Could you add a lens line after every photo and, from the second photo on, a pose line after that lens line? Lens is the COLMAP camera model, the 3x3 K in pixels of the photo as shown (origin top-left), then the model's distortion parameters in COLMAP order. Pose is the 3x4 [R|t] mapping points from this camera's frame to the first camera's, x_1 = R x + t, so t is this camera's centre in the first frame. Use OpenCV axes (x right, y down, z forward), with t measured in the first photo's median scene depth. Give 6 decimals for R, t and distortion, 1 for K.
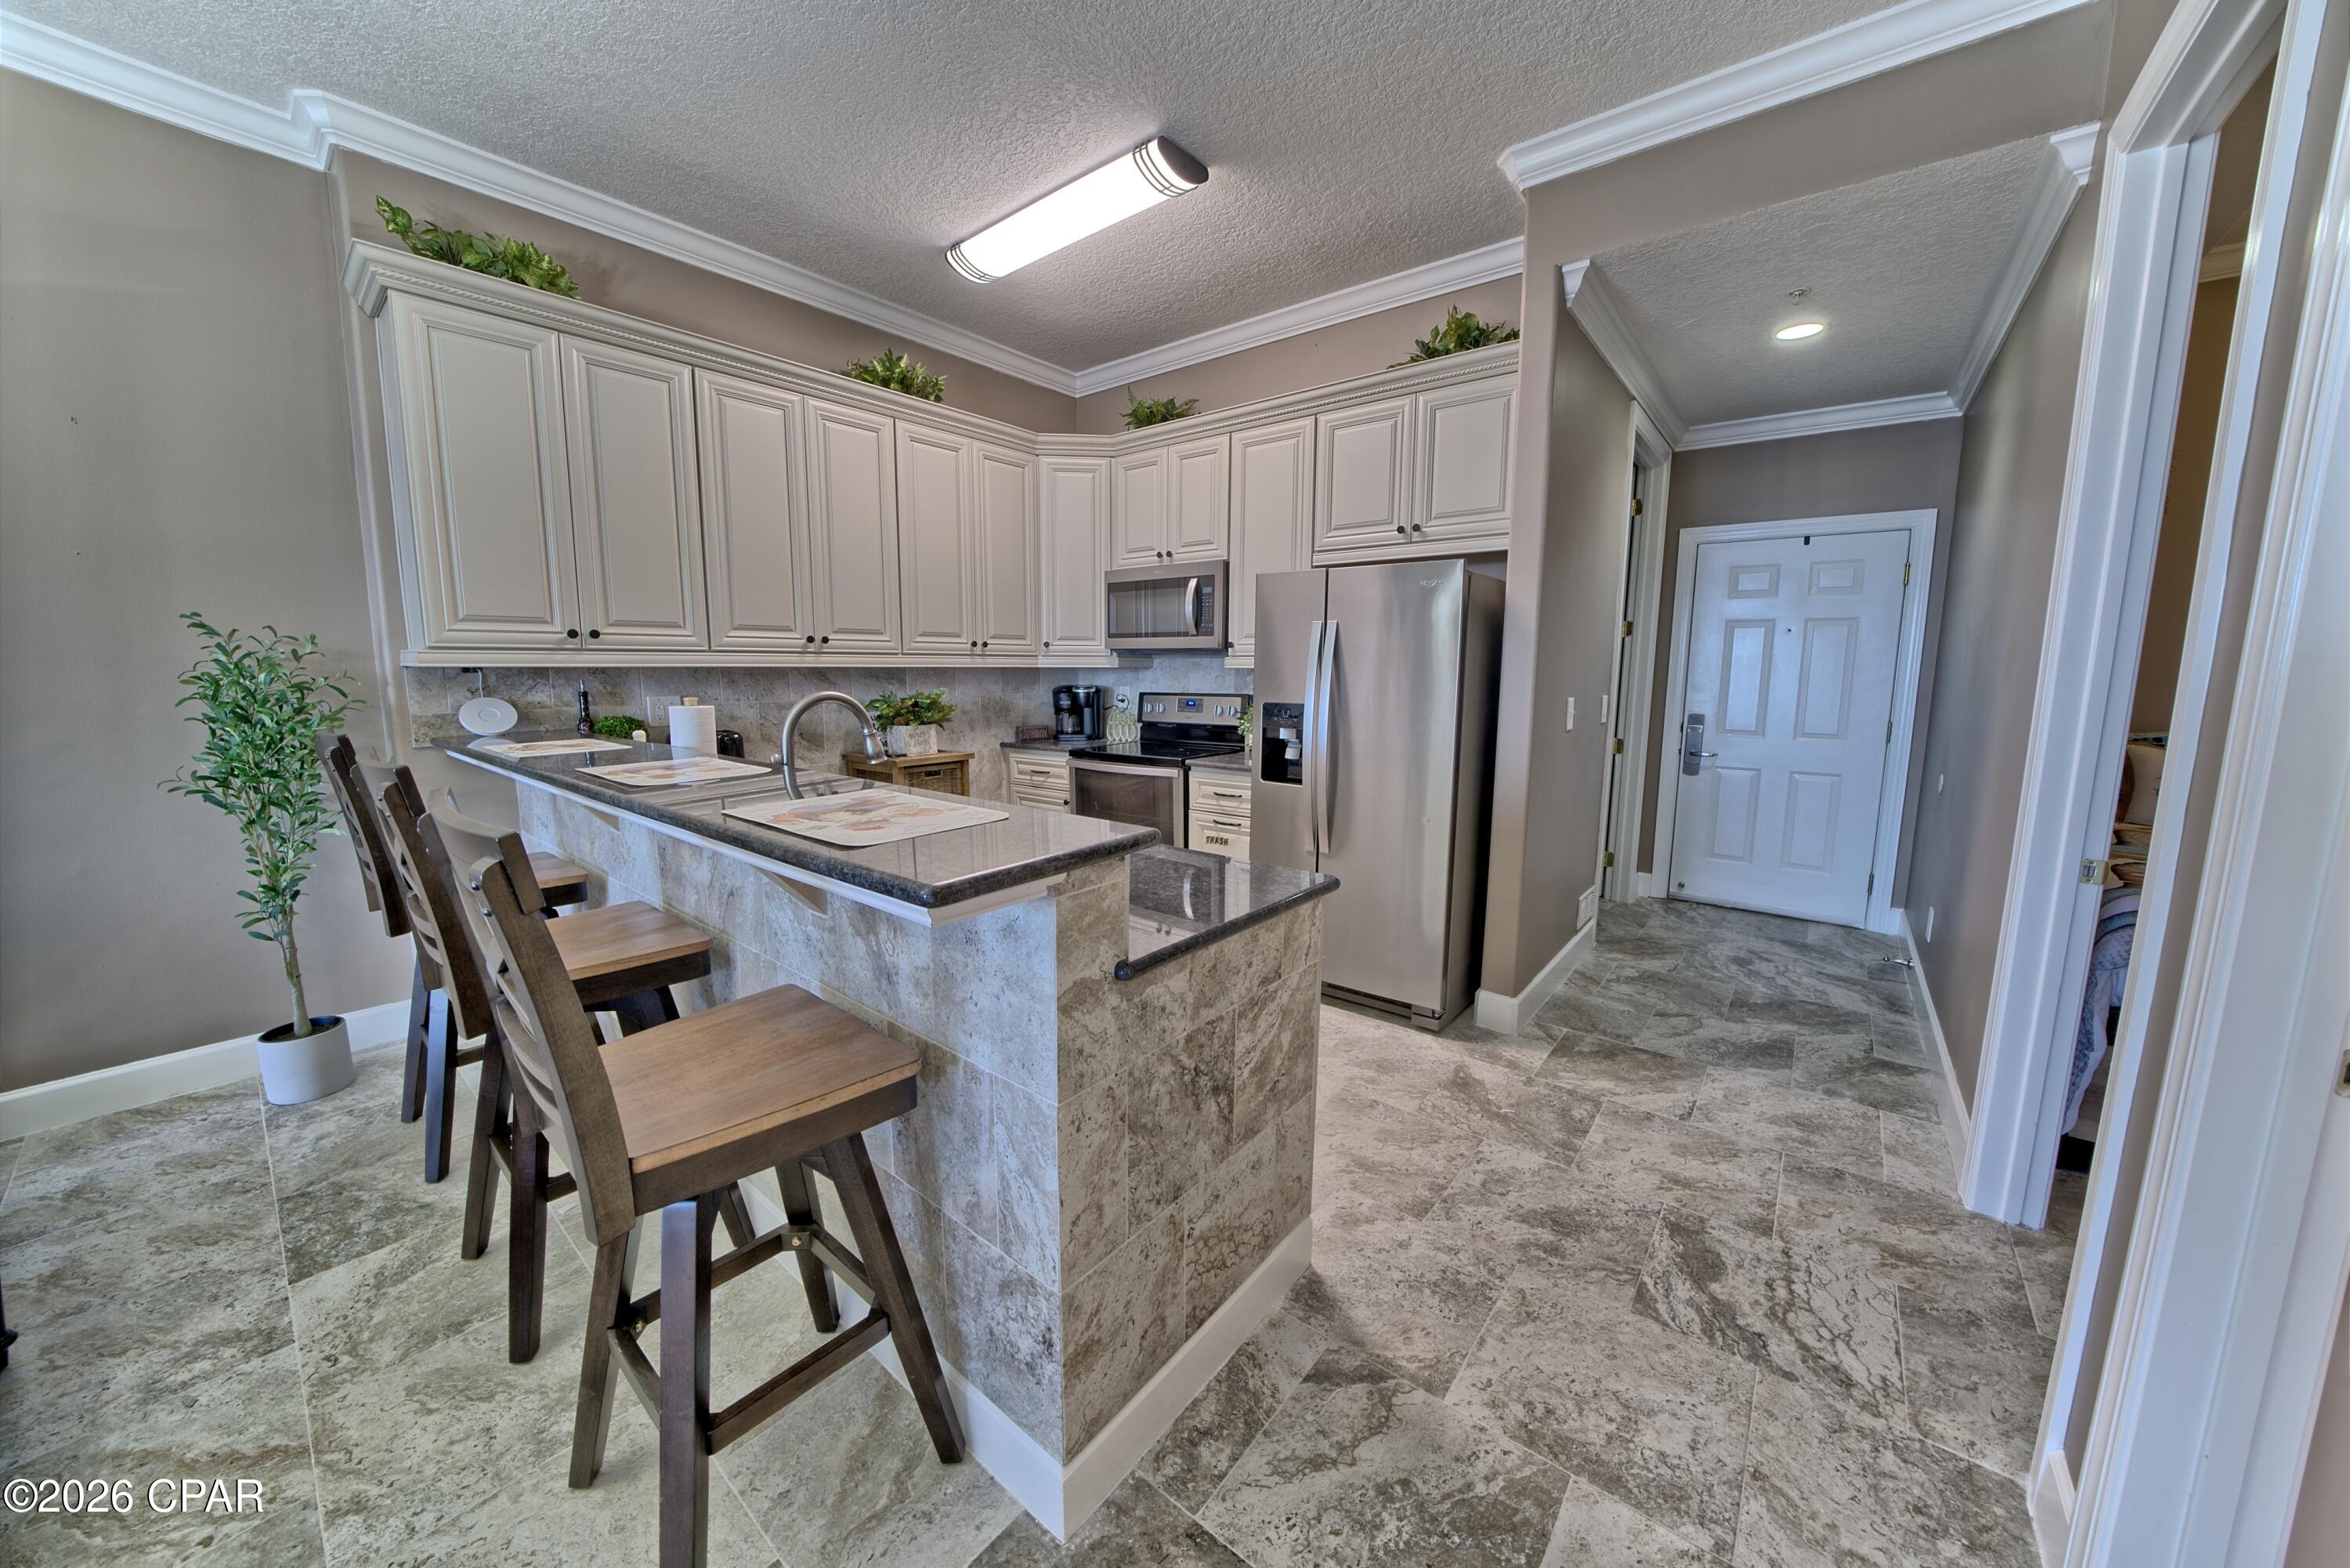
lens RADIAL K [[808.7, 0, 1177.9], [0, 808.7, 775.1], [0, 0, 1]] dist [-0.027039, 0.003206]
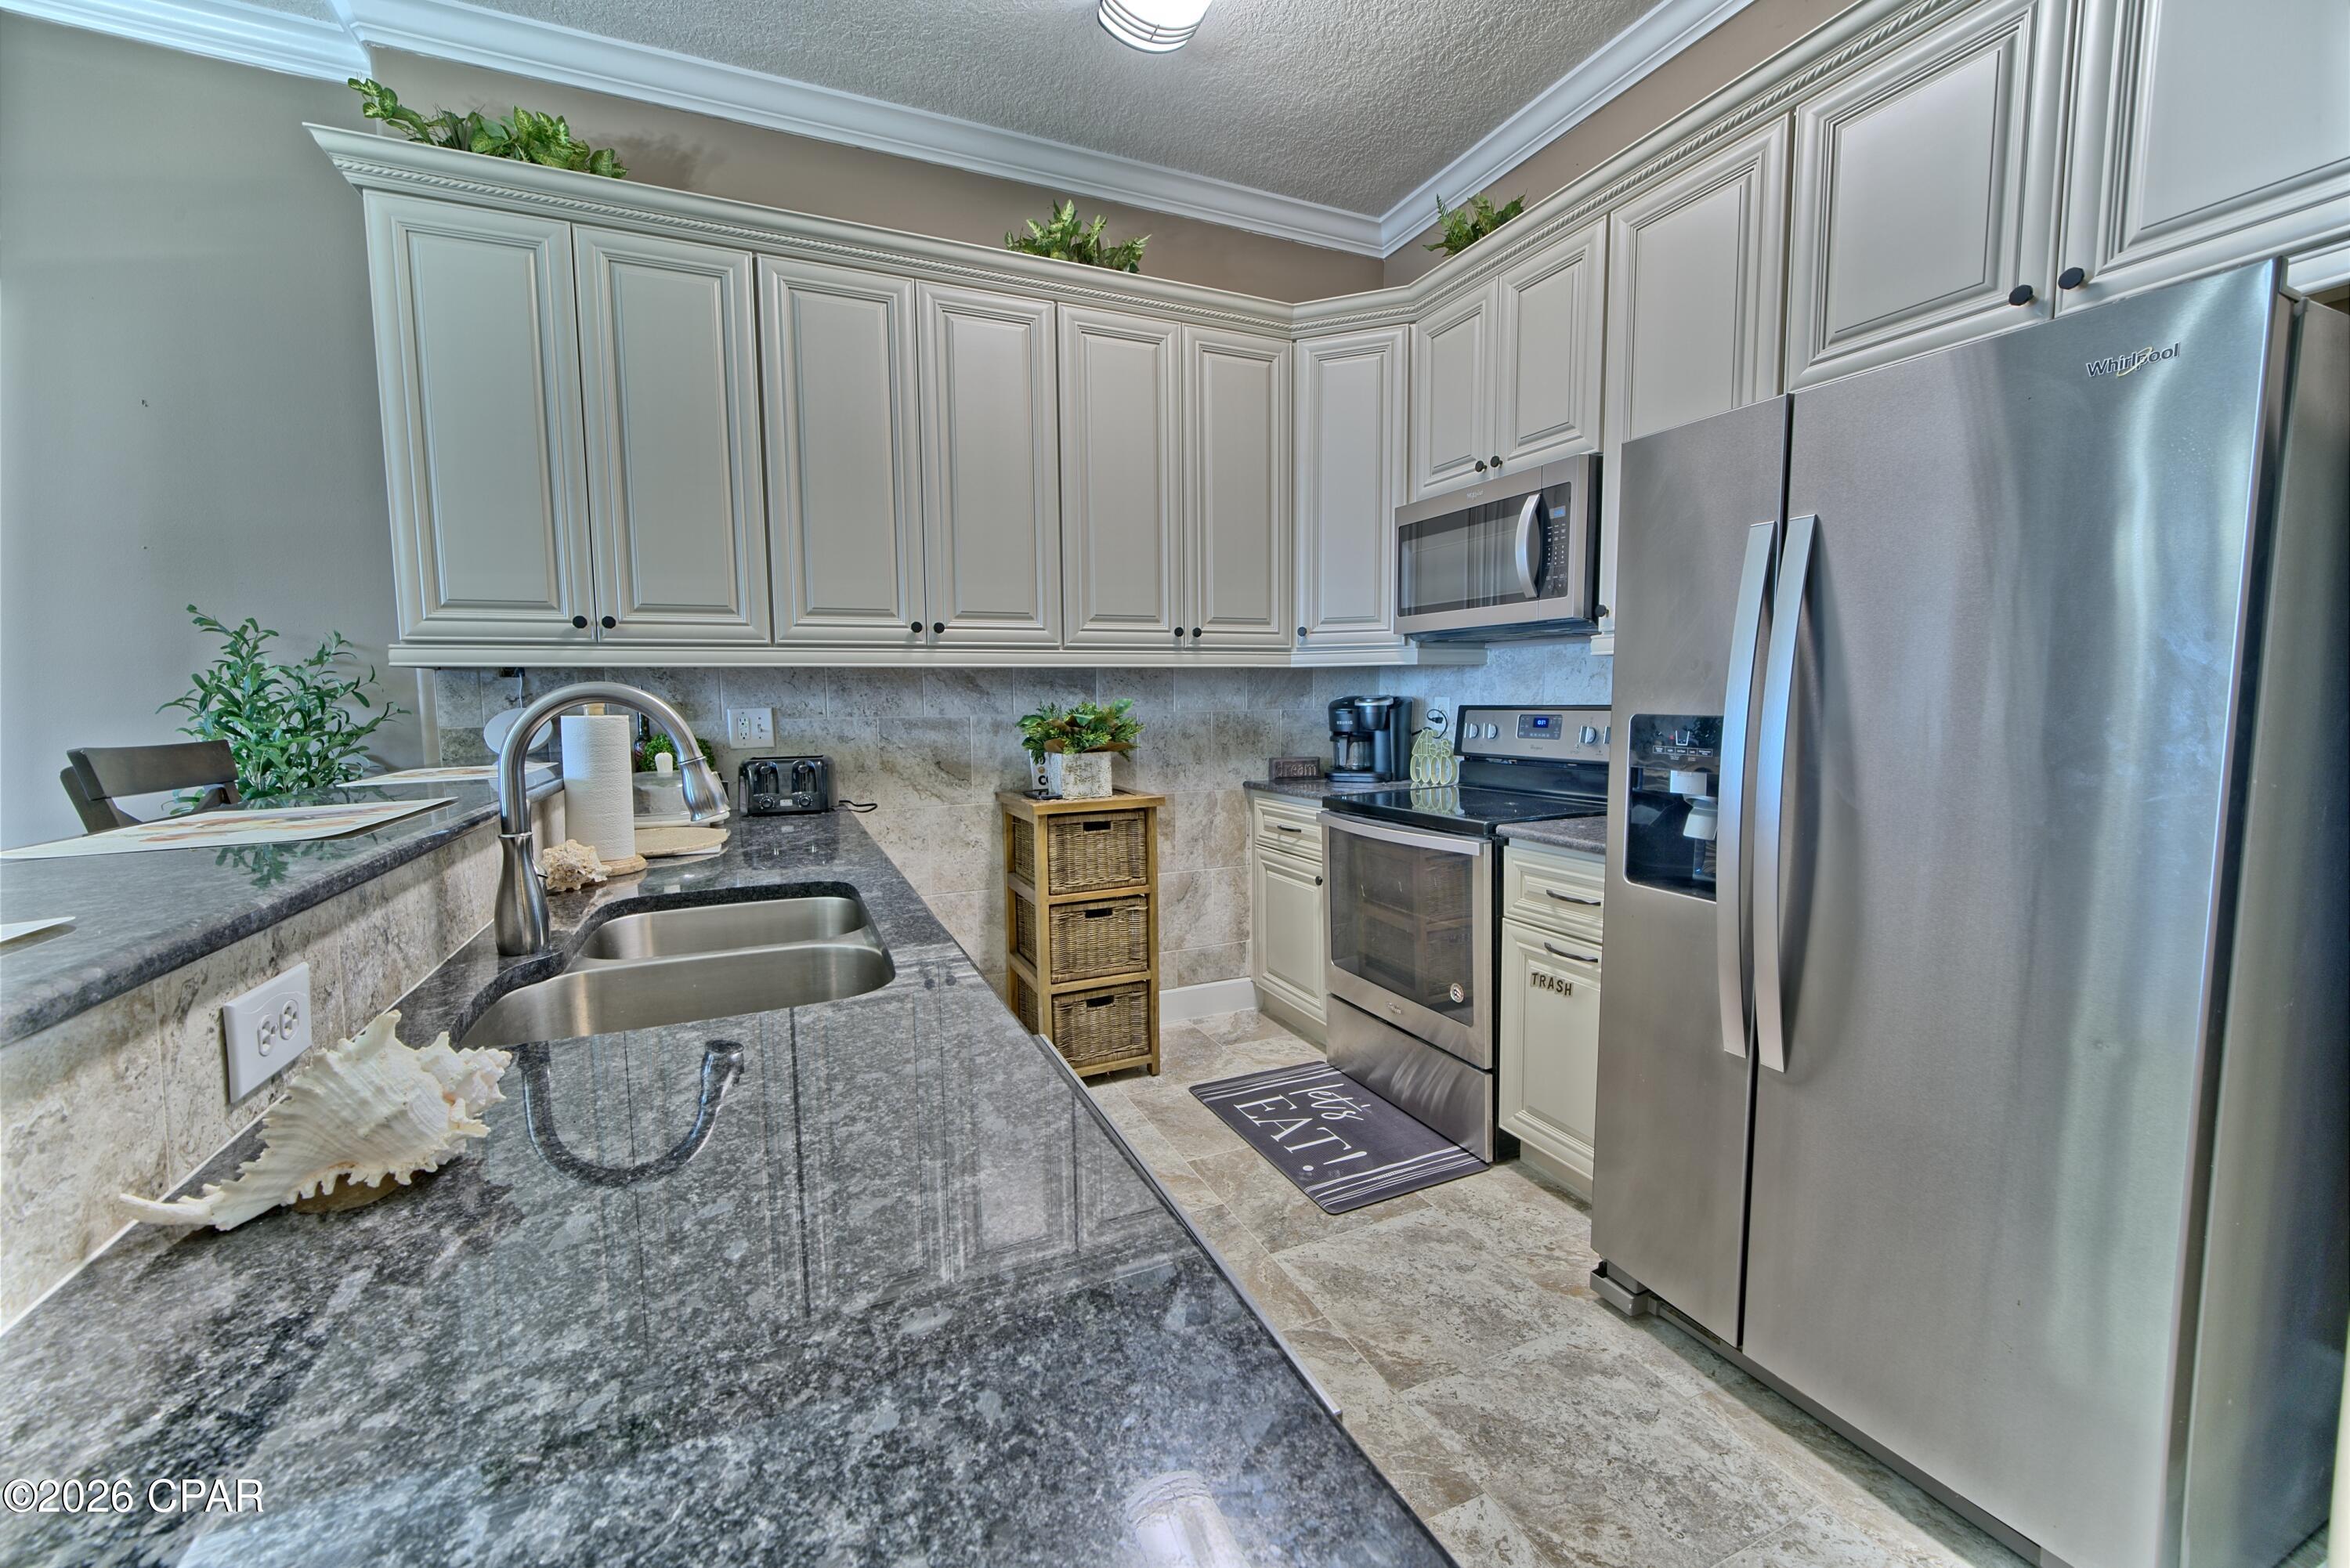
lens RADIAL K [[929.7, 0, 1175.7], [0, 929.7, 775.6], [0, 0, 1]] dist [-0.004400, -0.000038]
pose [[0.890334, 0.025501, -0.454594, 0.096121], [-0.044993, 0.998471, -0.032110, -0.021218], [0.453080, 0.049042, 0.890120, 0.336439]]
